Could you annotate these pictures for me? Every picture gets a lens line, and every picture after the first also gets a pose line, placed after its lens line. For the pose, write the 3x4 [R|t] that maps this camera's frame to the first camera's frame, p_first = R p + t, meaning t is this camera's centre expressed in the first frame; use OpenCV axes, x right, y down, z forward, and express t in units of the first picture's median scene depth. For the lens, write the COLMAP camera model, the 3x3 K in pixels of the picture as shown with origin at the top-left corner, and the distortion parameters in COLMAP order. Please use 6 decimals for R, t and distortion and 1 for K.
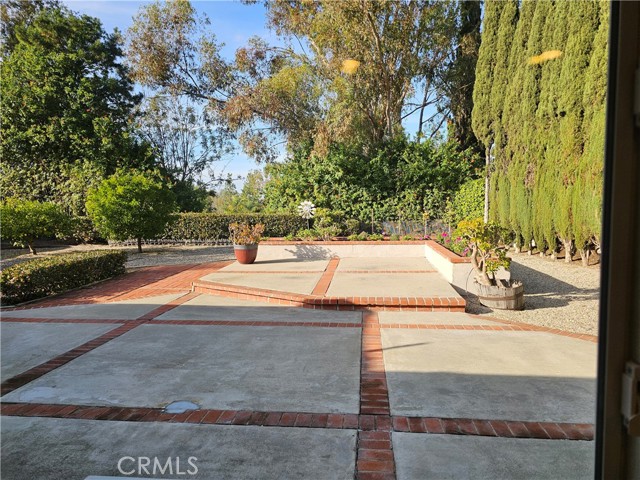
lens RADIAL K [[430.5, 0, 322.4], [0, 430.5, 243.7], [0, 0, 1]] dist [0.041001, -0.034806]
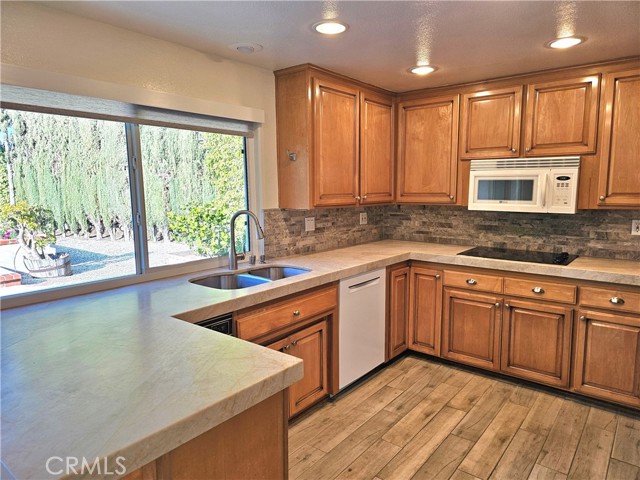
lens RADIAL K [[430.5, 0, 321.5], [0, 430.5, 242.1], [0, 0, 1]] dist [0.041001, -0.034806]
pose [[0.537190, -0.101704, 0.837307, -0.115387], [0.081650, 0.994312, 0.068391, 0.019682], [-0.839500, 0.031627, 0.542439, -0.172810]]
